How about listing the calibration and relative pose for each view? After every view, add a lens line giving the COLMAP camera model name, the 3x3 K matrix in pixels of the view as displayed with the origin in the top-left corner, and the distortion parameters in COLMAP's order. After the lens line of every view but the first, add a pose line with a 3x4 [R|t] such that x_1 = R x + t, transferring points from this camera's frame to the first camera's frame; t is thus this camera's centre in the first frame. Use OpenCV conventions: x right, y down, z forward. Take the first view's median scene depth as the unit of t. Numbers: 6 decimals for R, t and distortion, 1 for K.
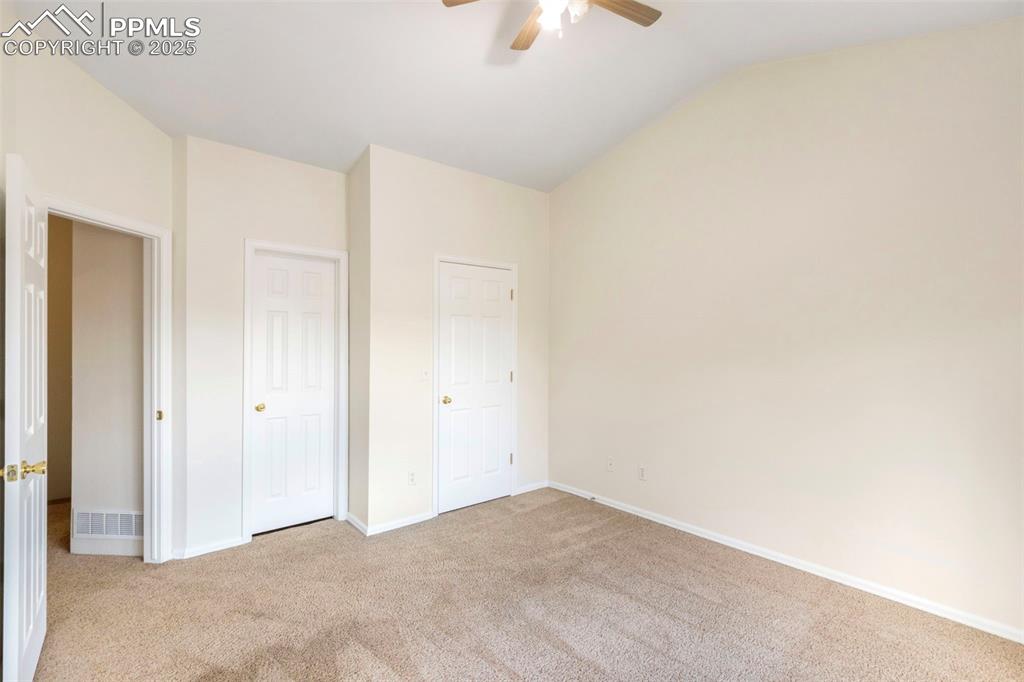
lens RADIAL K [[473.6, 0, 501.5], [0, 473.6, 338.5], [0, 0, 1]] dist [-0.001194, -0.001752]
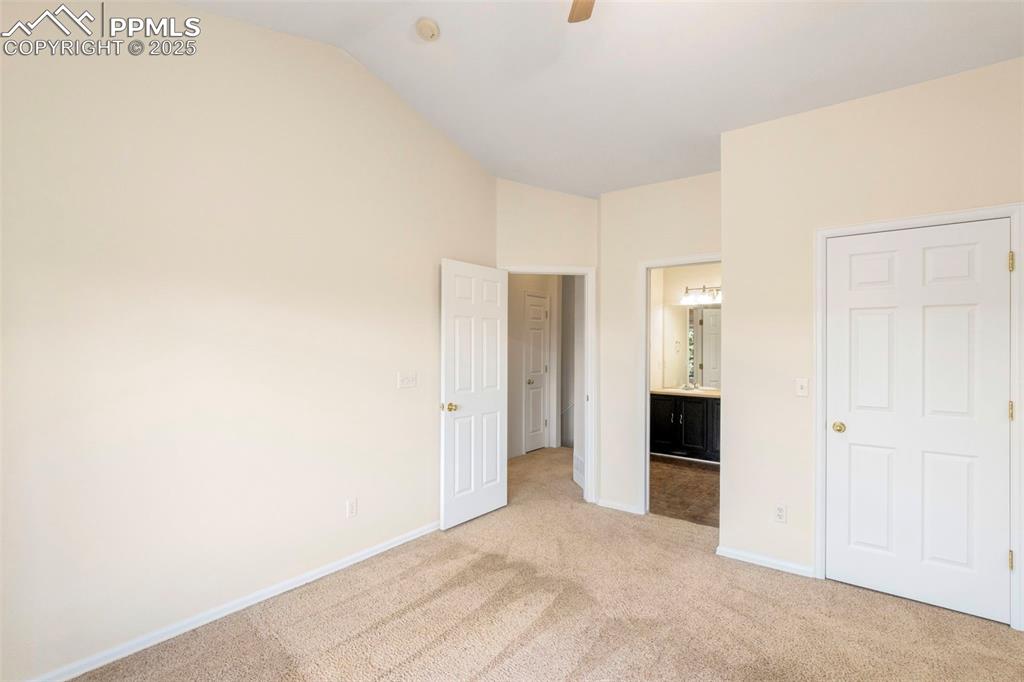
lens RADIAL K [[477.5, 0, 501.6], [0, 477.5, 339.3], [0, 0, 1]] dist [-0.010258, -0.000503]
pose [[0.212183, -0.011268, -0.977165, 0.615903], [0.009162, 0.999913, -0.009541, -0.003680], [0.977187, -0.006929, 0.212268, 0.429223]]
